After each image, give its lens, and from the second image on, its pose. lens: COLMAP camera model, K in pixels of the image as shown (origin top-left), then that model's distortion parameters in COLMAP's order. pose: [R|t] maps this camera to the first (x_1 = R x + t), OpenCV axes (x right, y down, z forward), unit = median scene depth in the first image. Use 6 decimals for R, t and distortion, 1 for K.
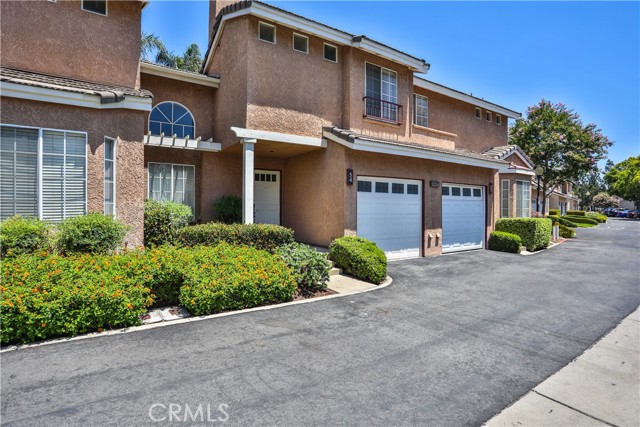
lens RADIAL K [[325.1, 0, 320.0], [0, 325.1, 213.5], [0, 0, 1]] dist [-0.056892, 0.022662]
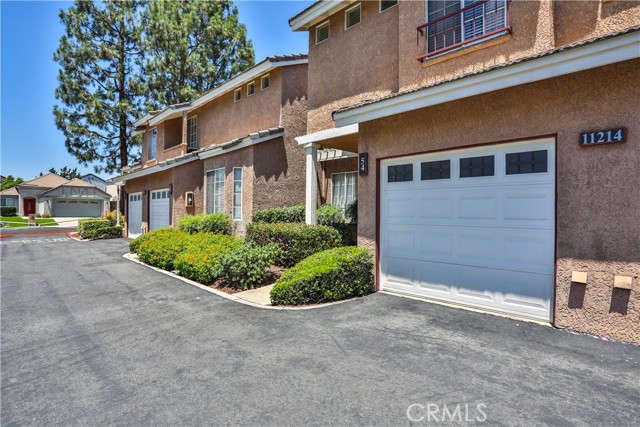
lens RADIAL K [[325.1, 0, 320.0], [0, 325.1, 213.5], [0, 0, 1]] dist [-0.056892, 0.022662]
pose [[0.206796, 0.000830, -0.978384, 0.827583], [-0.018550, 0.999823, -0.003073, 0.000571], [0.978208, 0.018785, 0.206775, 0.818414]]
